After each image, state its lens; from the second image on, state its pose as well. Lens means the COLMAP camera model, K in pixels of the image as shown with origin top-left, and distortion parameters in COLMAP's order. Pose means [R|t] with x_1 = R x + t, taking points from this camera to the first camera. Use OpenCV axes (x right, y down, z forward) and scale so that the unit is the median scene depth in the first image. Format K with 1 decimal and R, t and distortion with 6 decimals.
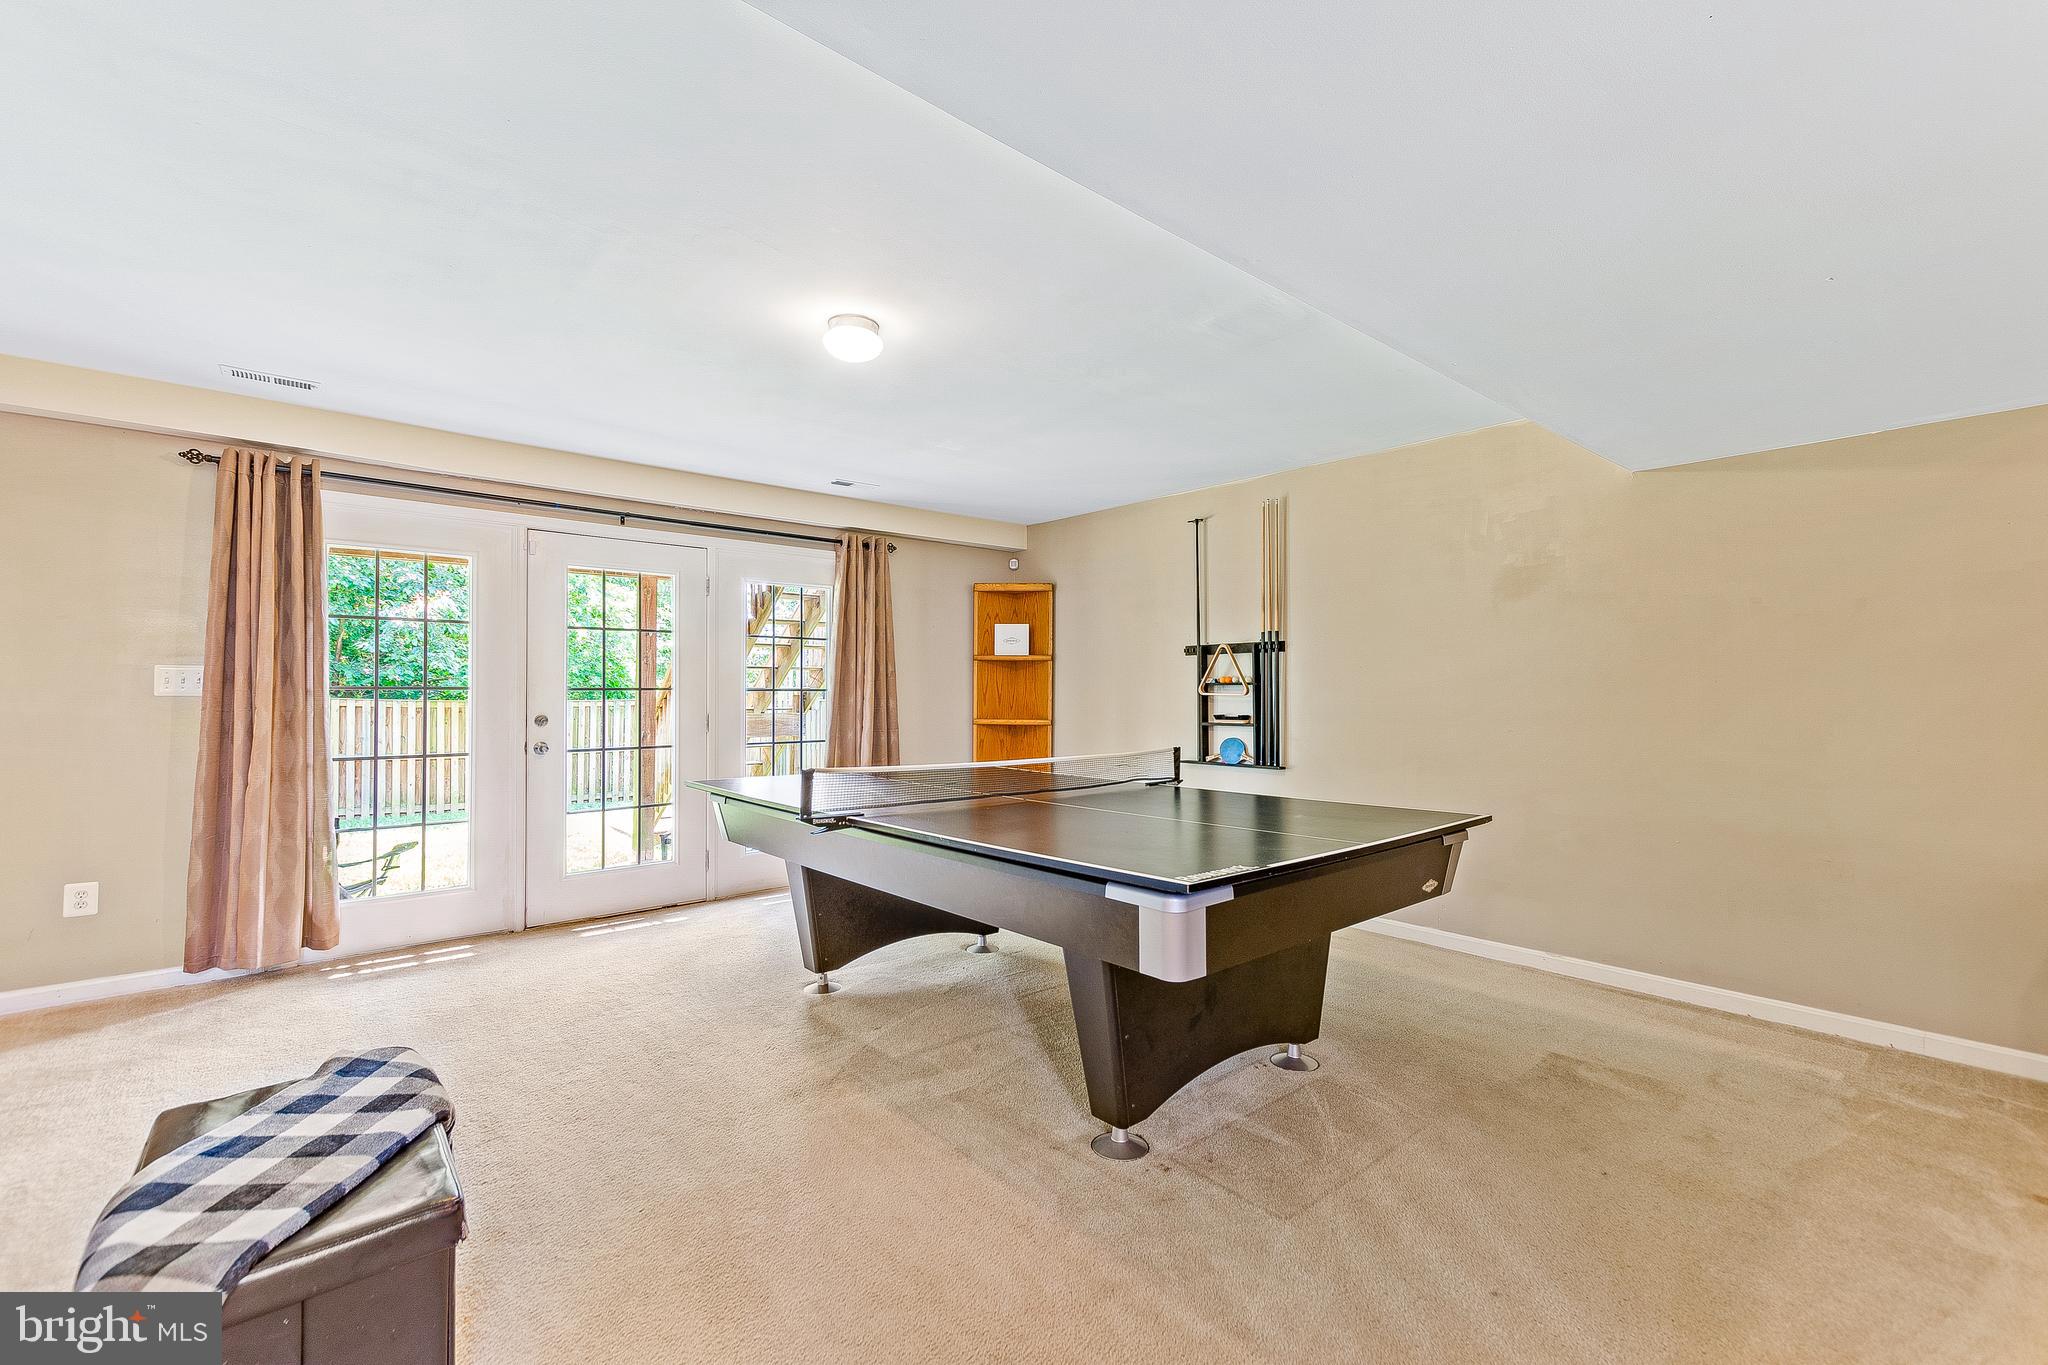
lens RADIAL K [[896.4, 0, 1020.3], [0, 896.4, 684.4], [0, 0, 1]] dist [0.016634, -0.003324]
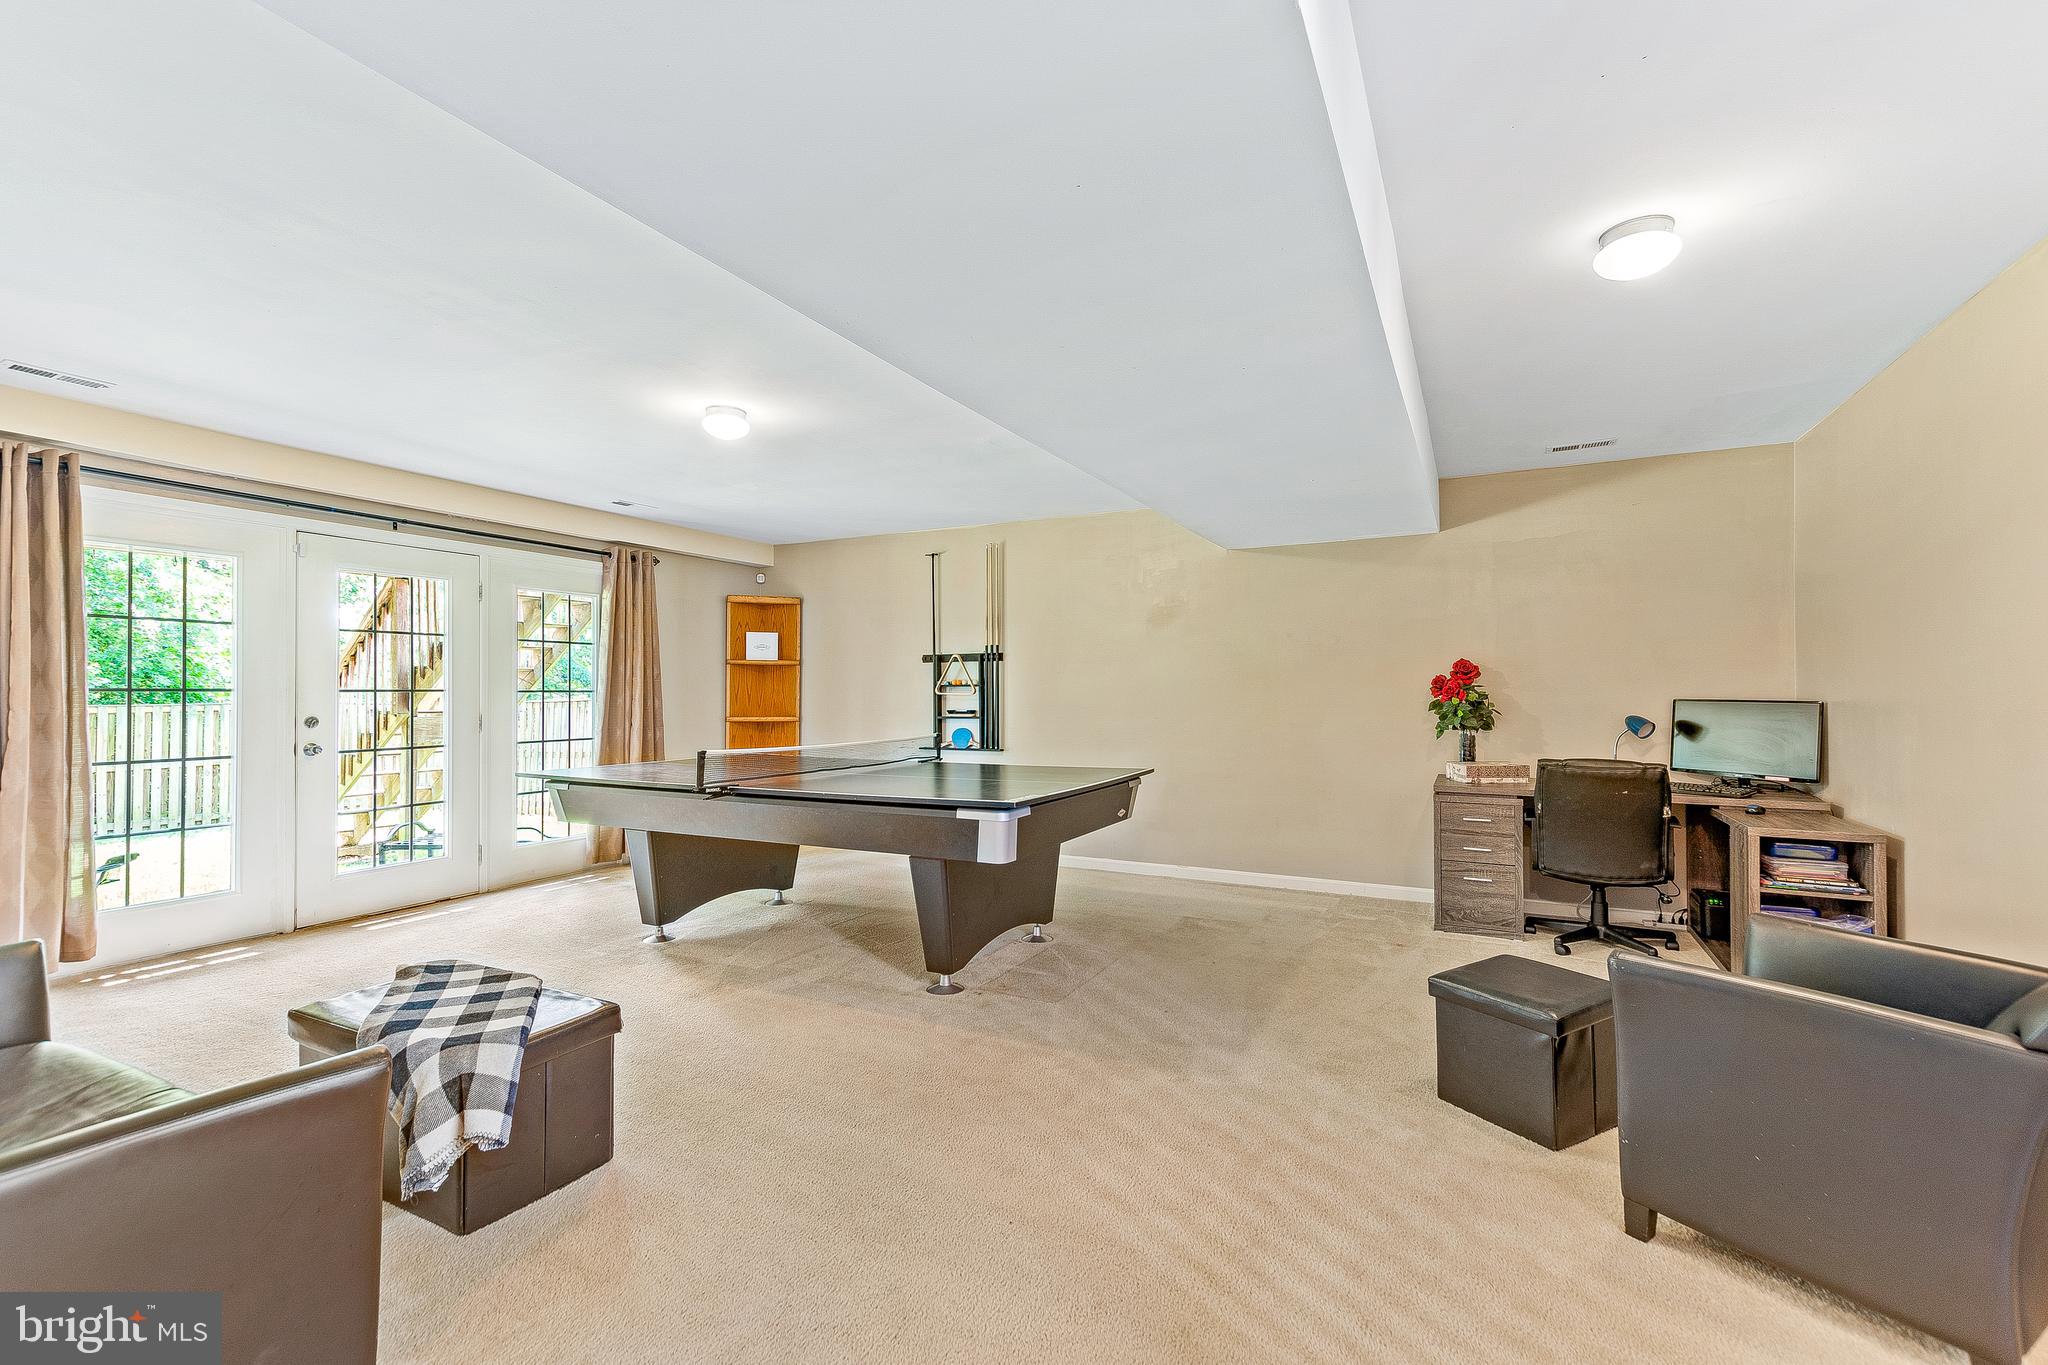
lens RADIAL K [[896.4, 0, 1029.0], [0, 896.4, 686.2], [0, 0, 1]] dist [0.016634, -0.003324]
pose [[0.927802, 0.000118, 0.373074, -0.194536], [-0.000516, 0.999999, 0.000967, -0.001481], [-0.373073, -0.001090, 0.927801, -0.278145]]
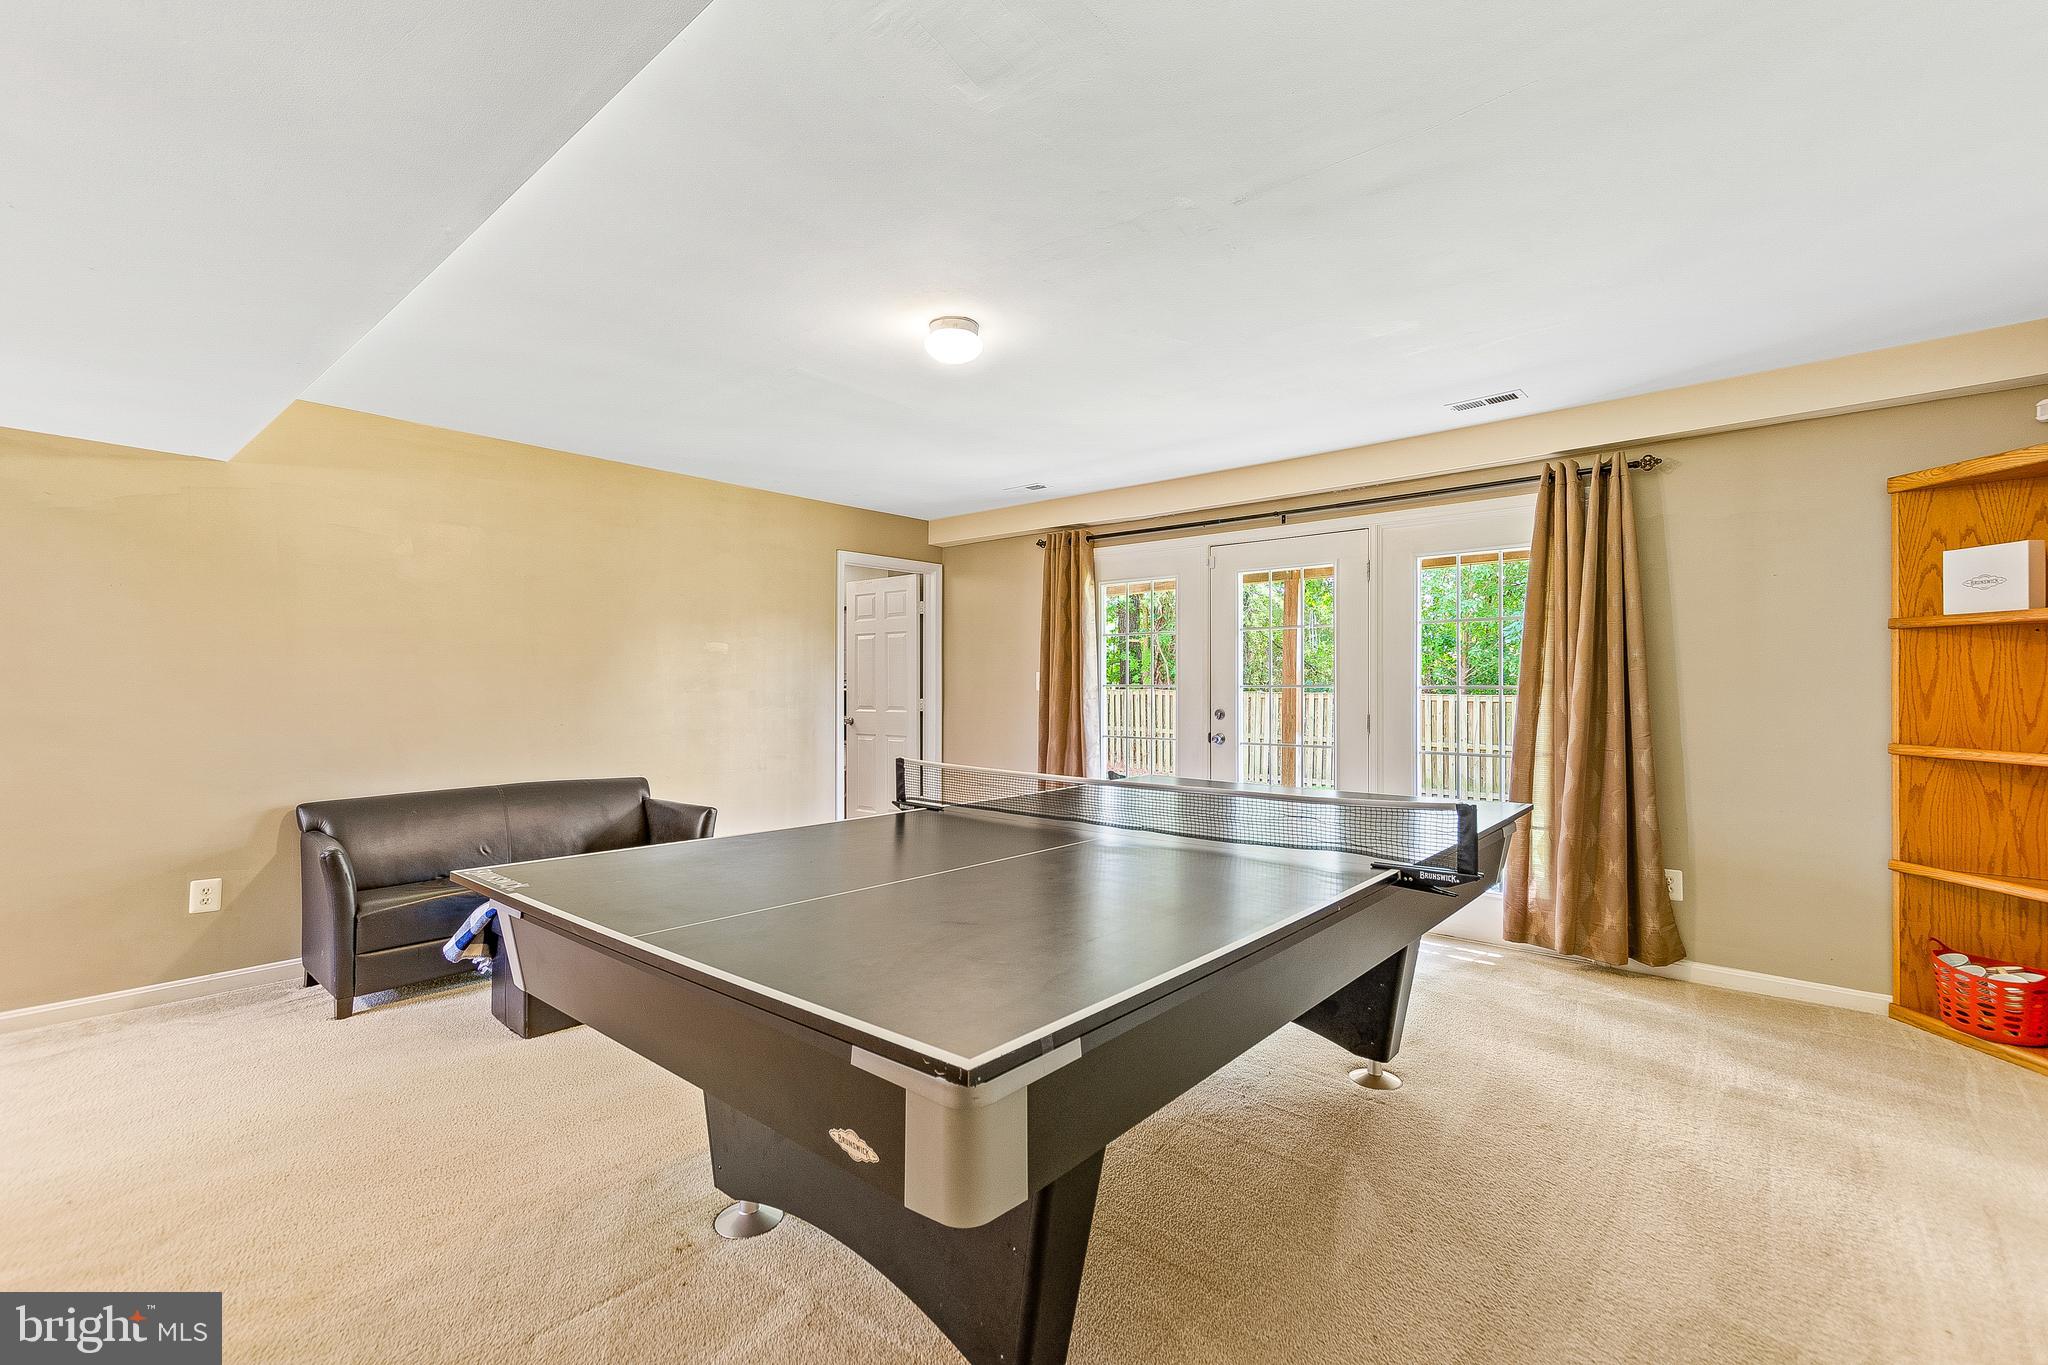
lens RADIAL K [[896.4, 0, 1027.1], [0, 896.4, 676.1], [0, 0, 1]] dist [0.016634, -0.003324]
pose [[0.140157, -0.009703, -0.990082, 0.638591], [0.010045, 0.999914, -0.008378, -0.000893], [0.990078, -0.008771, 0.140243, 0.710609]]
